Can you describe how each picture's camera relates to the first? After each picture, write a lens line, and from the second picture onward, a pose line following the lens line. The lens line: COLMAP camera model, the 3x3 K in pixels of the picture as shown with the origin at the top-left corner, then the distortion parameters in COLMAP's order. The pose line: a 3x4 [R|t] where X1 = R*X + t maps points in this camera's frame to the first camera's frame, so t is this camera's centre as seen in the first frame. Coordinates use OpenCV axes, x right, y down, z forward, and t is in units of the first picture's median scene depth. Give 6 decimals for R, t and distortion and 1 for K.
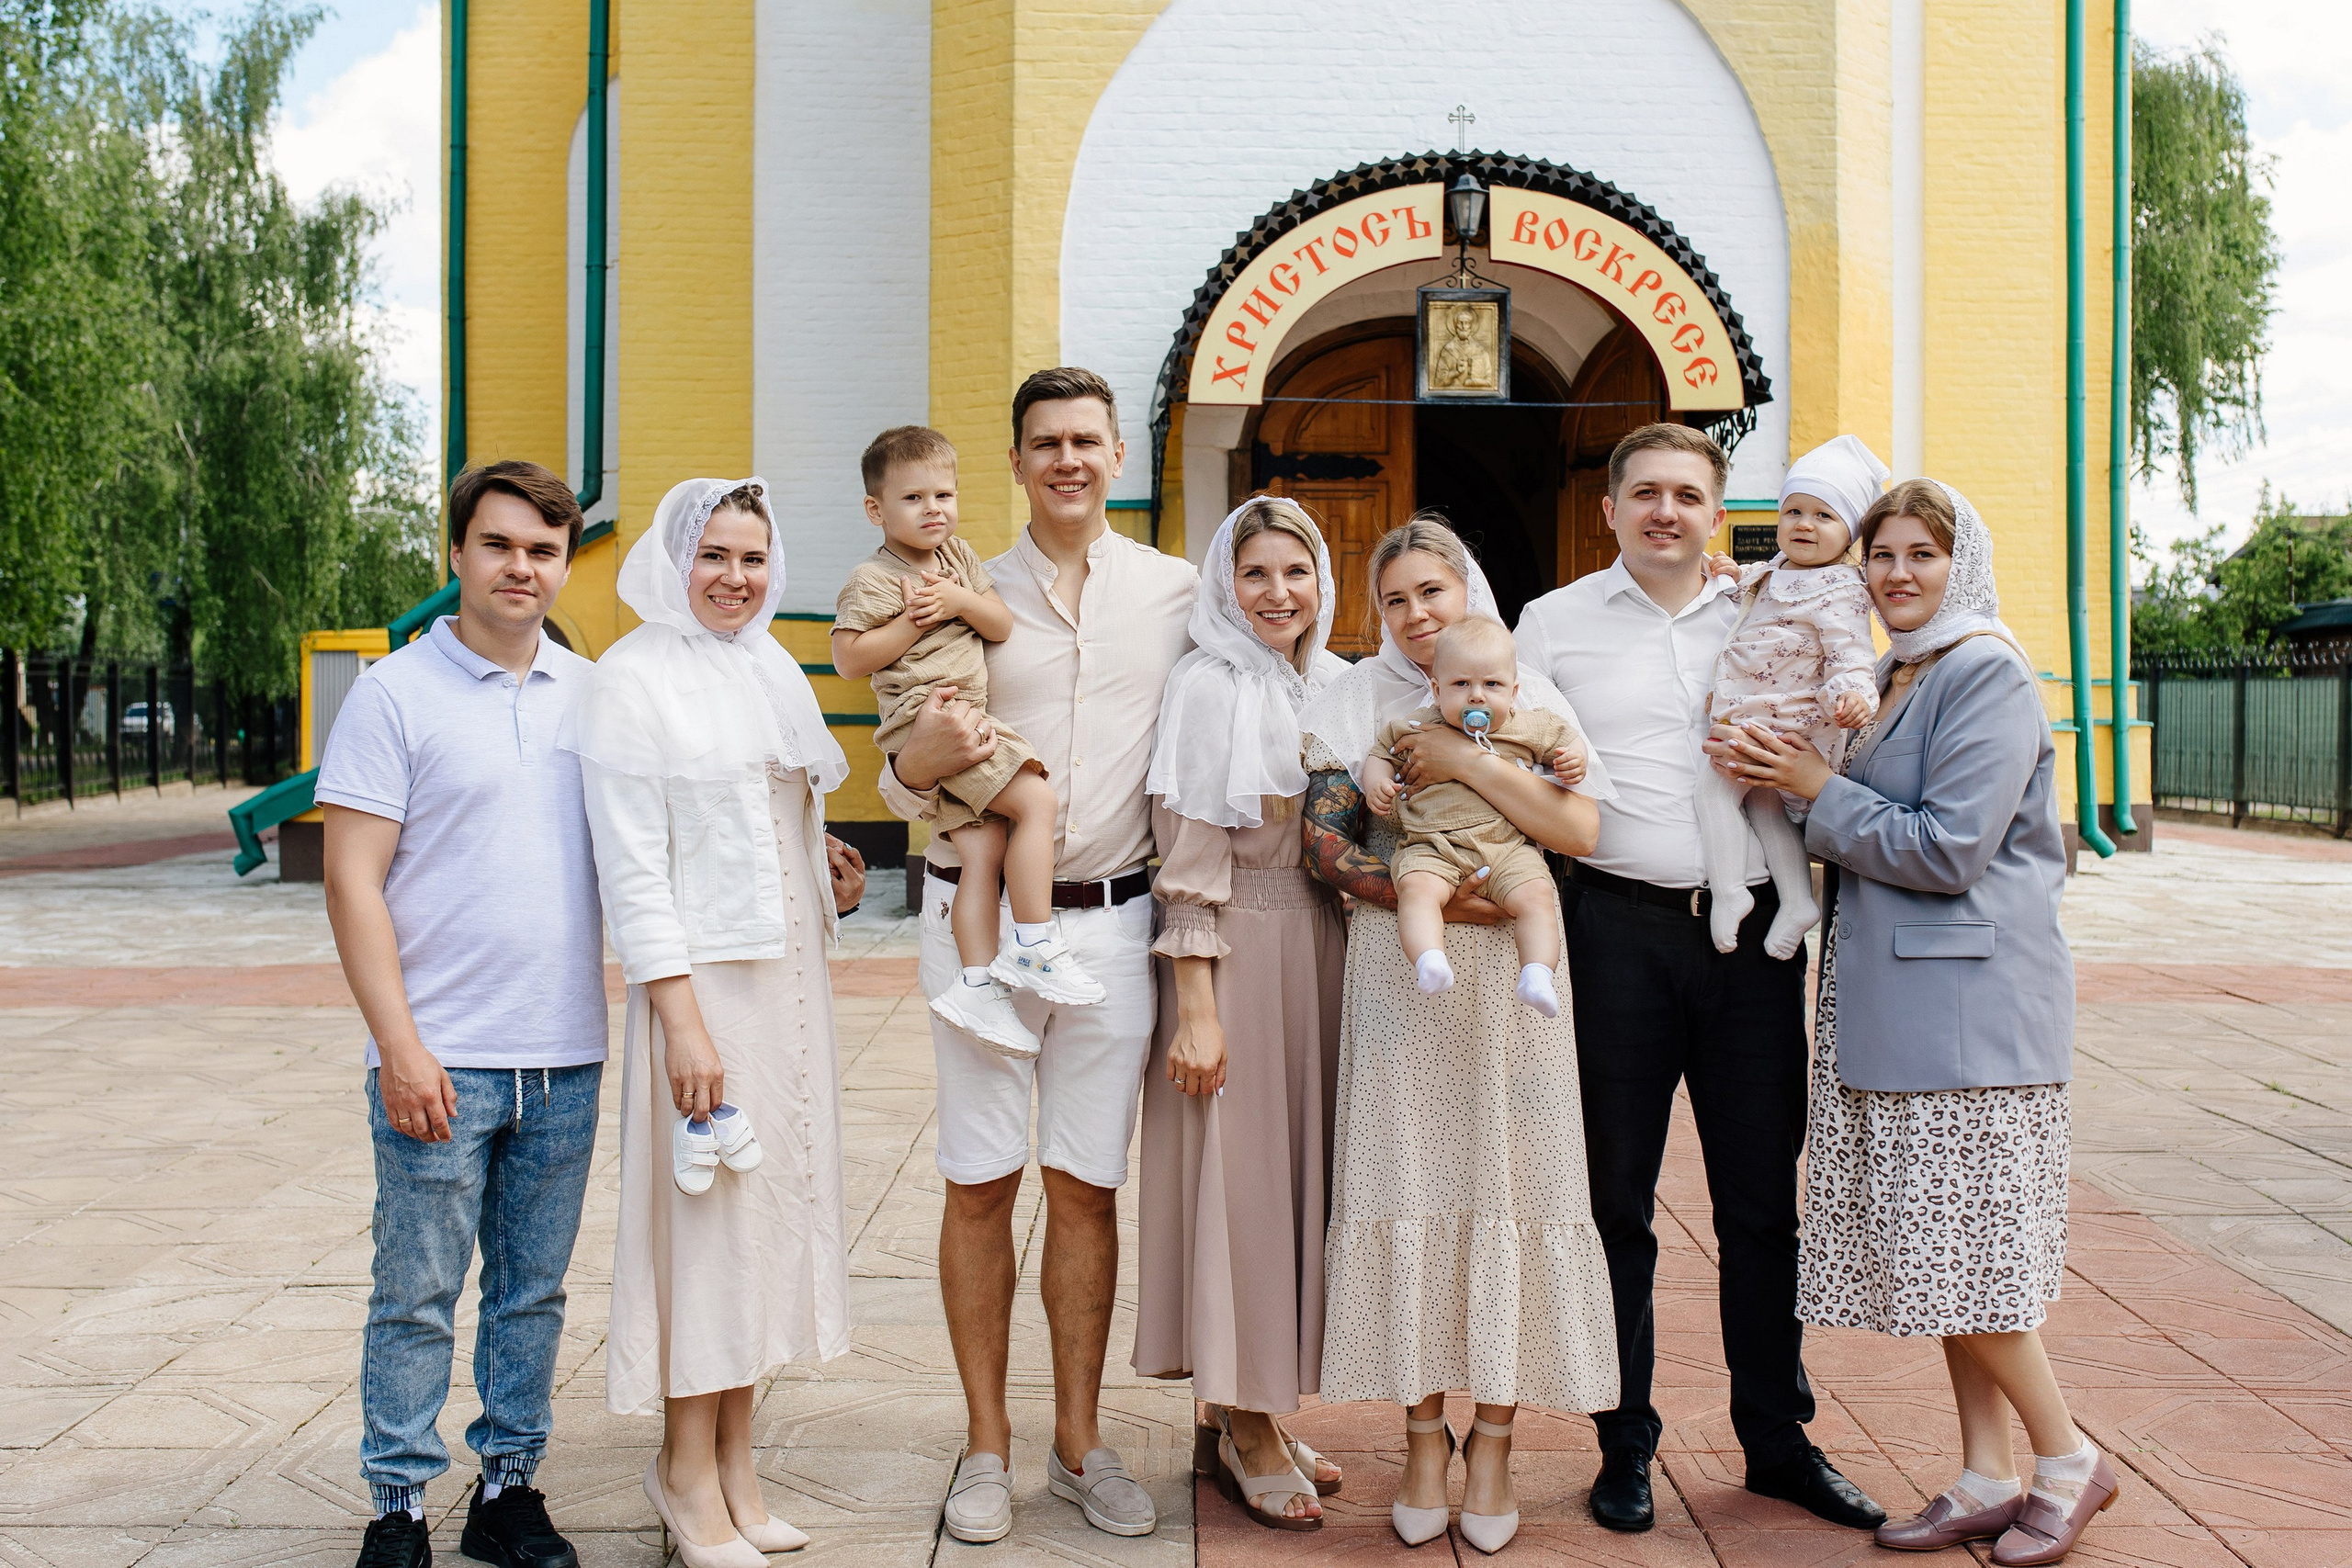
lens RADIAL K [[2531.2, 0, 1172.6], [0, 2531.2, 714.1], [0, 0, 1]] dist [-0.002681, 0.005924]
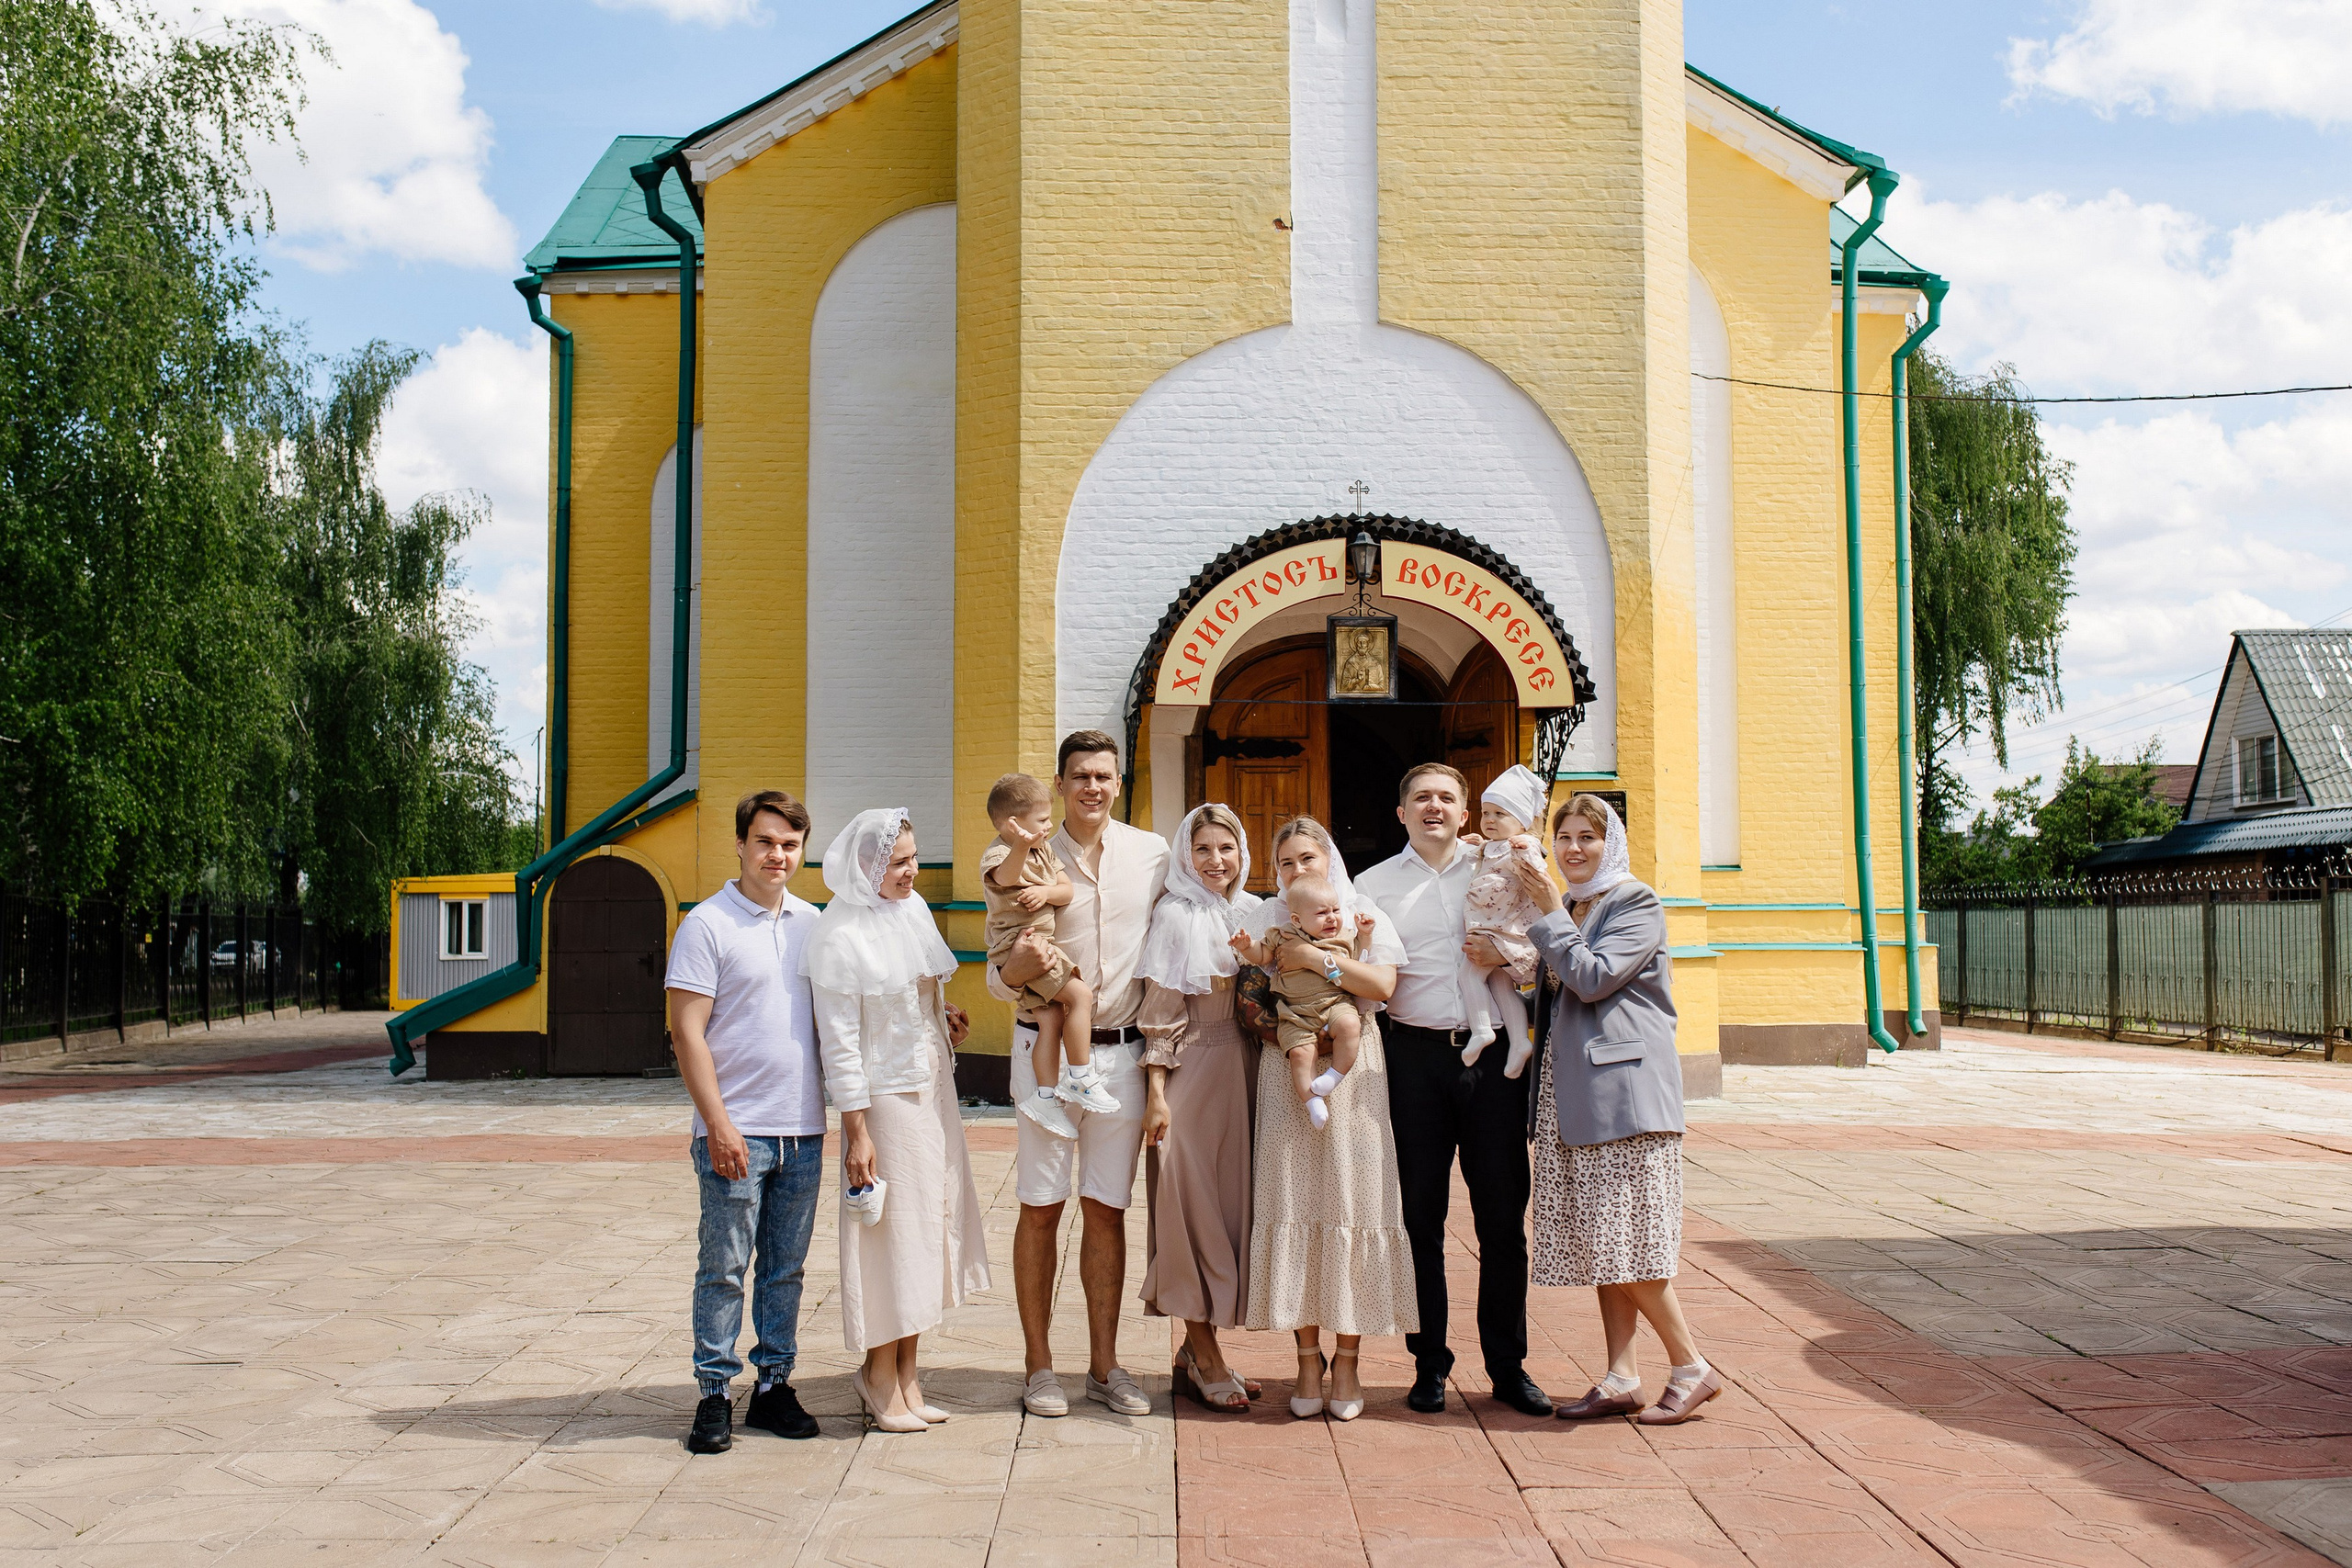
lens RADIAL K [[2251.8, 0, 1167.4], [0, 2251.8, 788.5], [0, 0, 1]] dist [-0.006369, 0.005137]
pose [[0.999872, -0.005272, 0.015075, -0.004642], [0.006308, 0.997563, -0.069479, 0.002577], [-0.014672, 0.069565, 0.997469, -0.152128]]
